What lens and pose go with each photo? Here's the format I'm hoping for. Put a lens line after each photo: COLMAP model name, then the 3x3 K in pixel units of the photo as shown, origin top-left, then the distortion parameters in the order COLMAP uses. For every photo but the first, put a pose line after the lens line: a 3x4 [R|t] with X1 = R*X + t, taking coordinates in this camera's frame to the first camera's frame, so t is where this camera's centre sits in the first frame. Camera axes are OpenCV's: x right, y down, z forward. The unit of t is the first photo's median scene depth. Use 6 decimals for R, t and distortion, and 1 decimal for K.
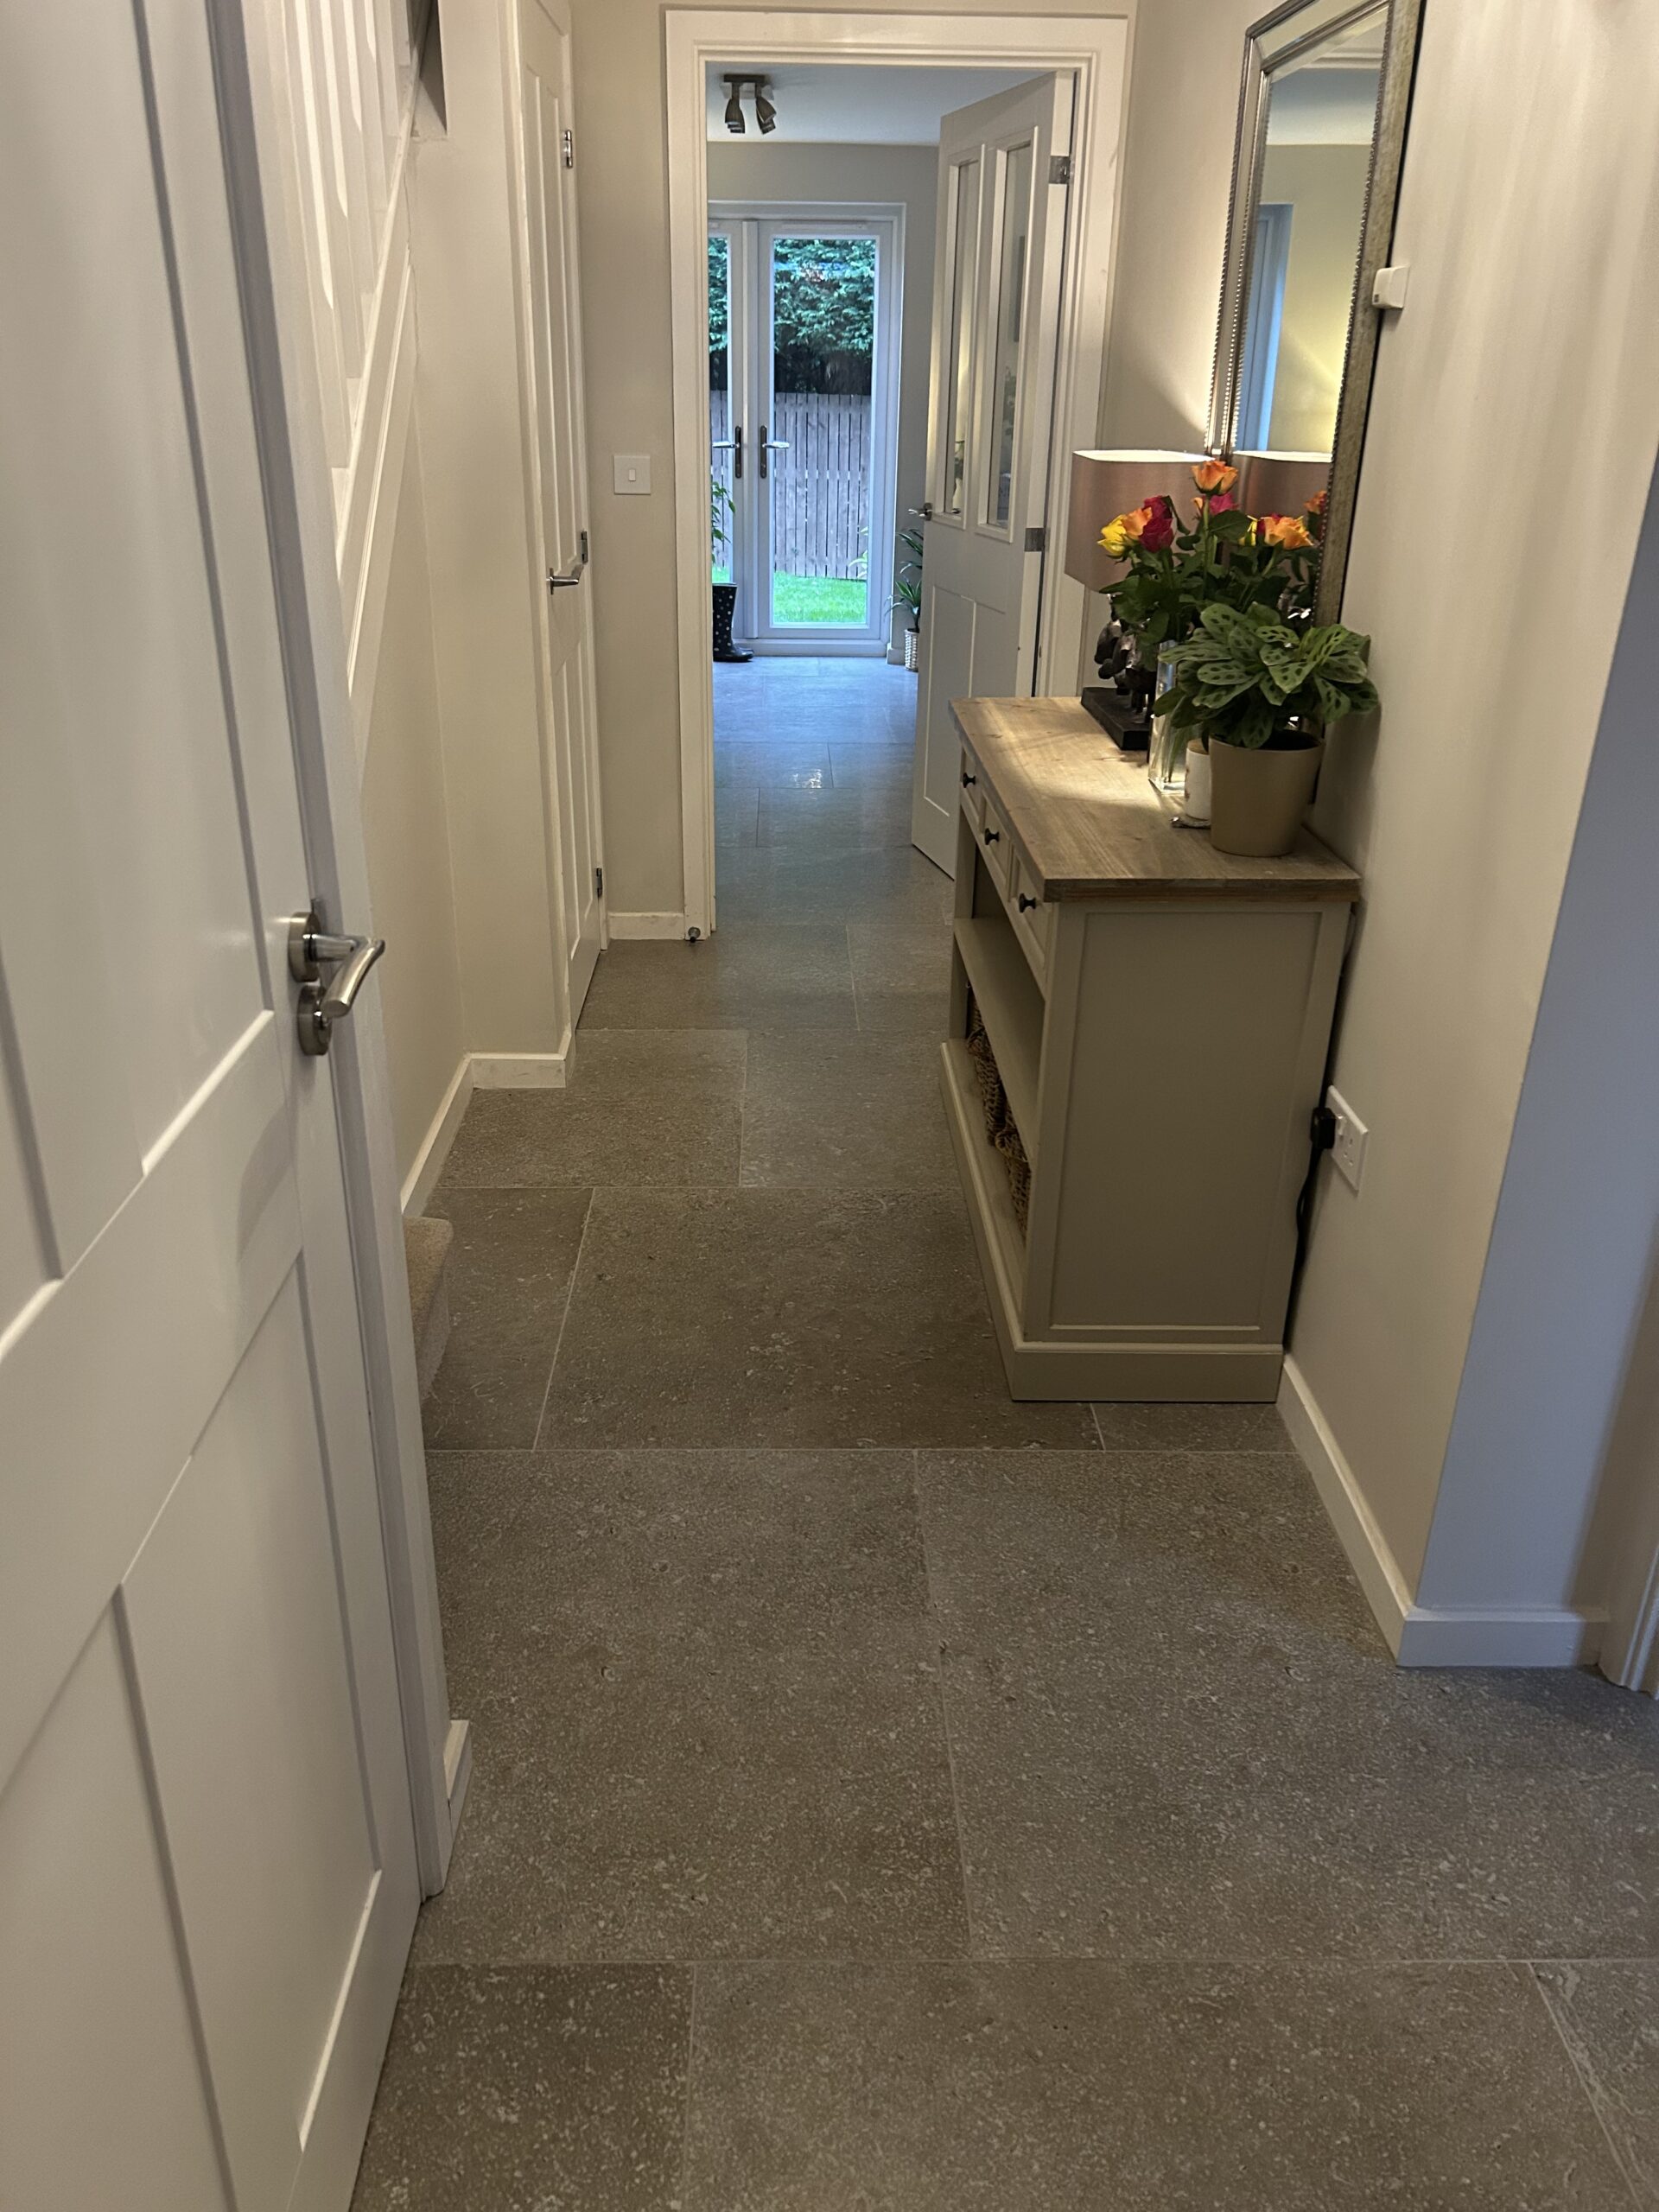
lens RADIAL K [[1677.6, 0, 829.5], [0, 1677.6, 1106.0], [0, 0, 1]] dist [-0.002564, 0.009421]
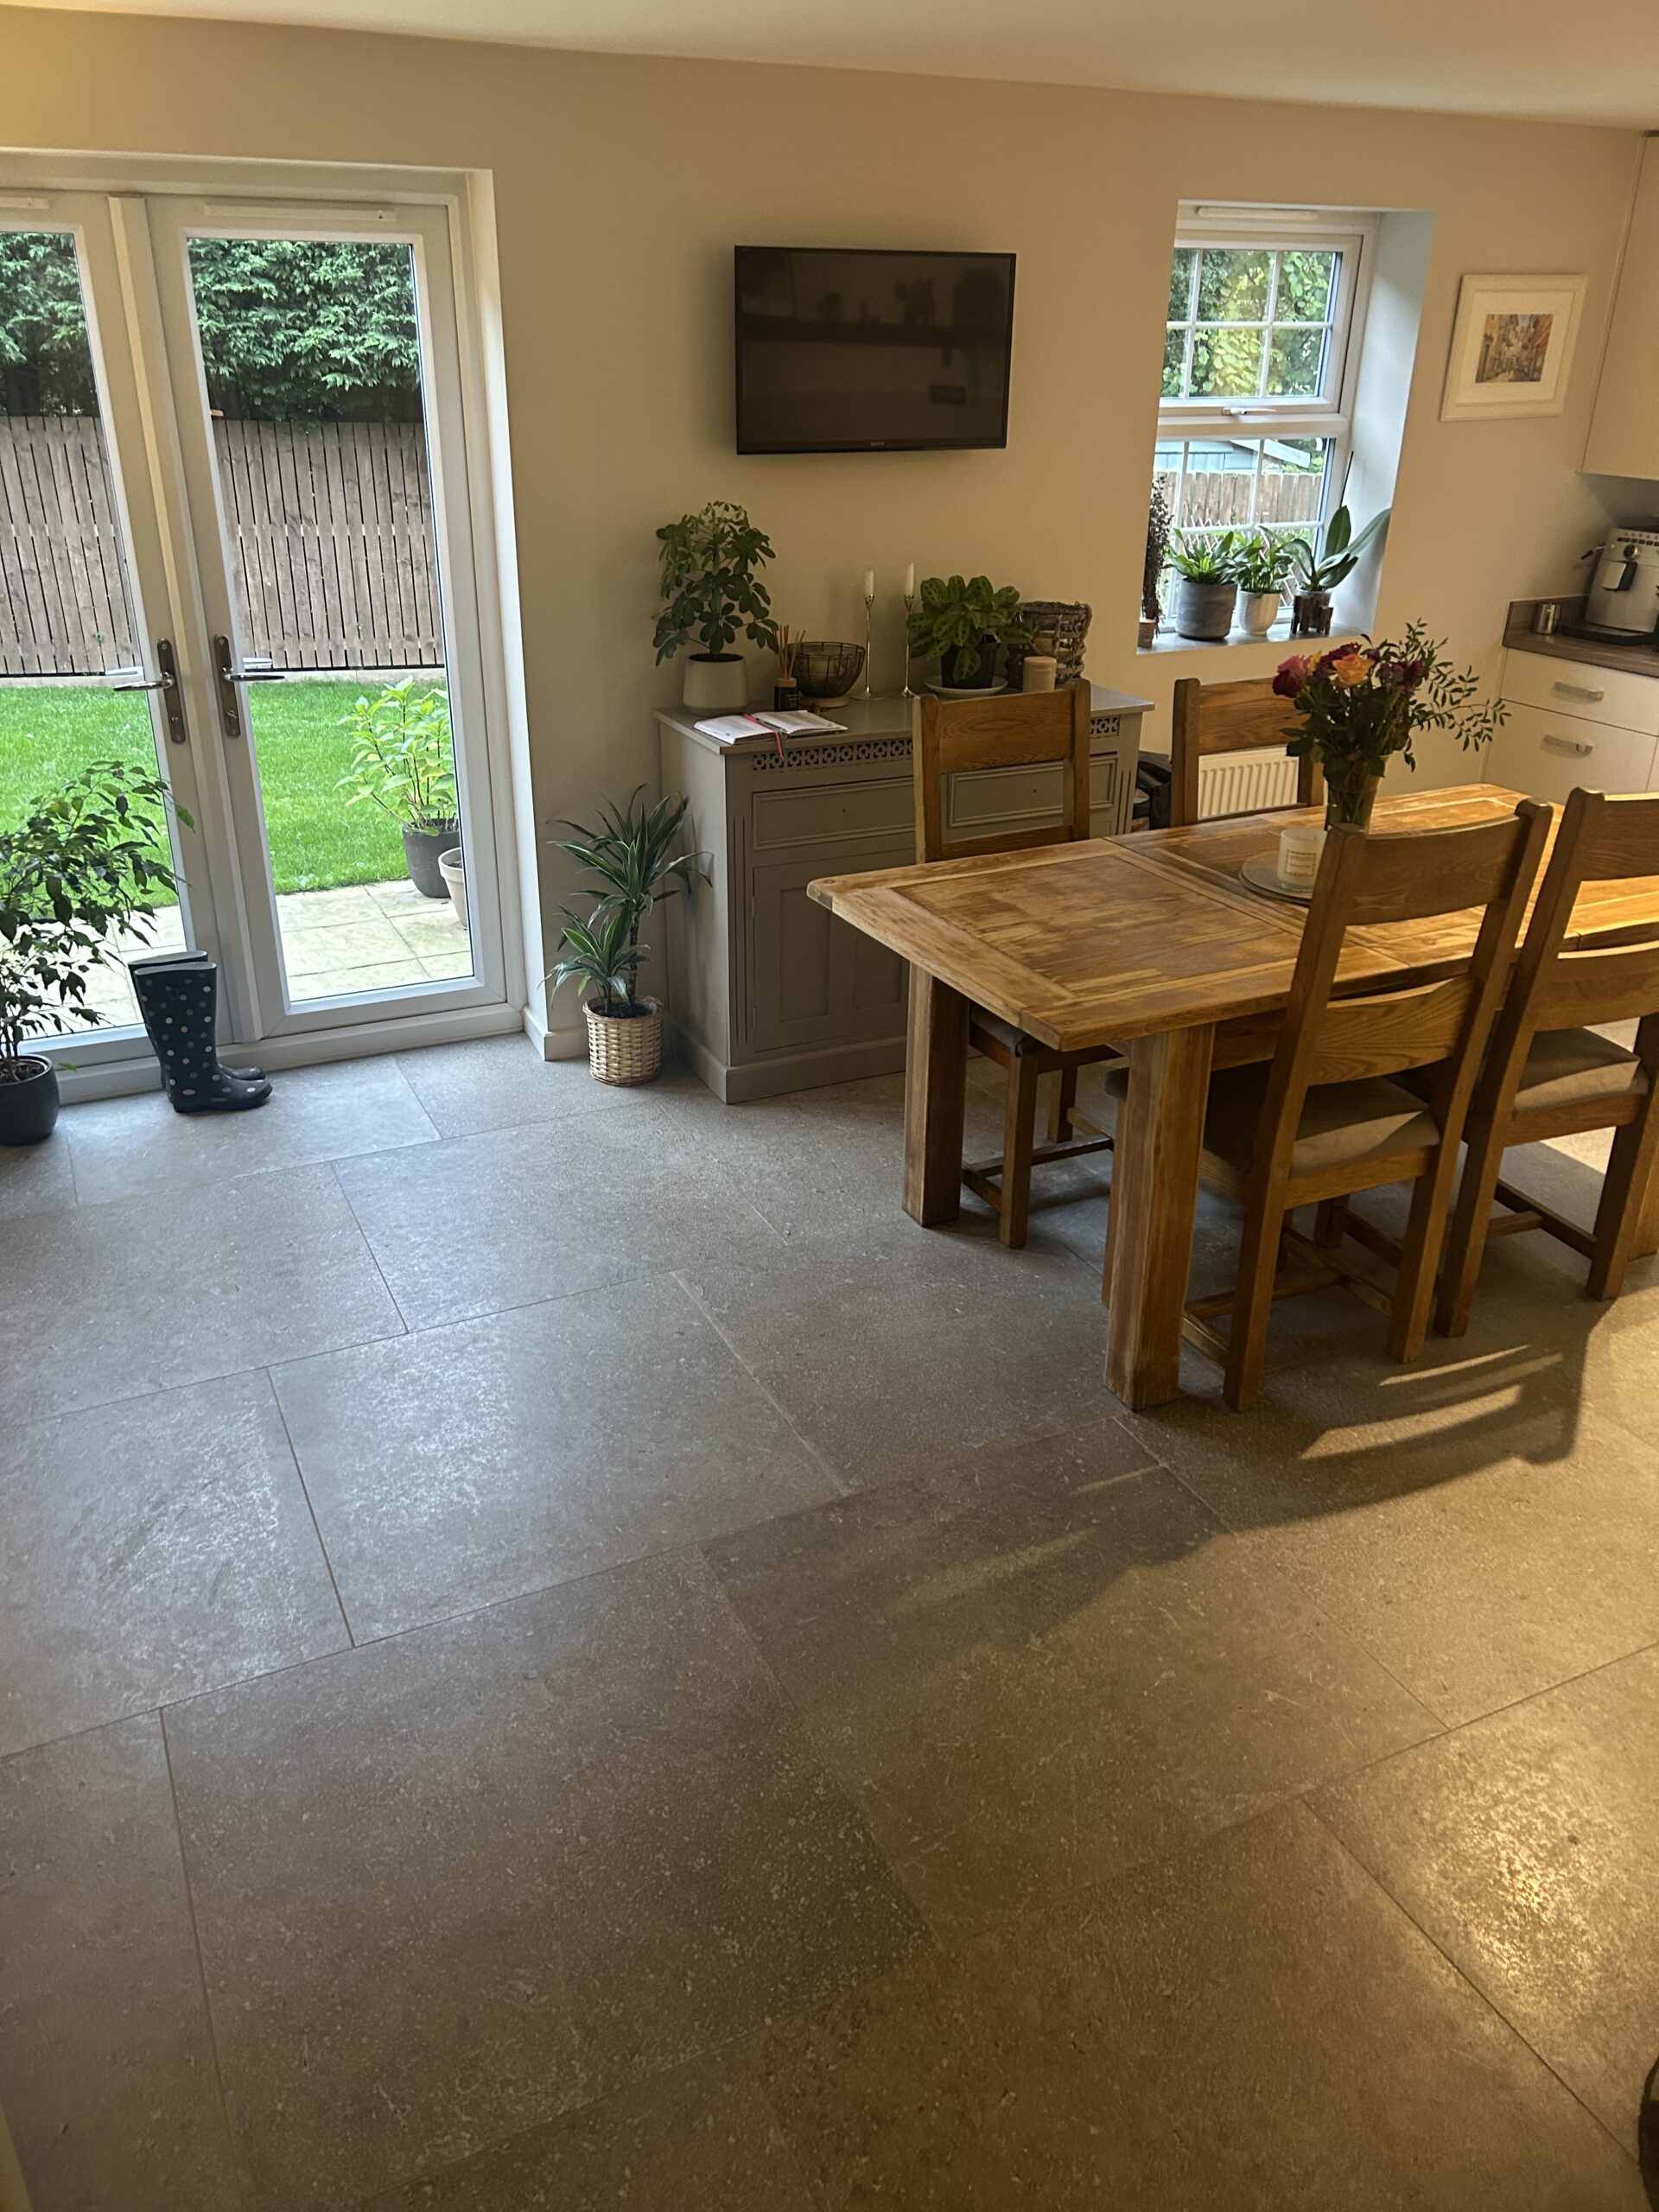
lens RADIAL K [[1677.6, 0, 829.5], [0, 1677.6, 1106.0], [0, 0, 1]] dist [-0.002564, 0.009421]
pose [[0.911060, -0.183147, 0.369360, -0.078032], [0.173724, 0.983030, 0.058928, -0.260007], [-0.373884, 0.010480, 0.927416, 0.474645]]
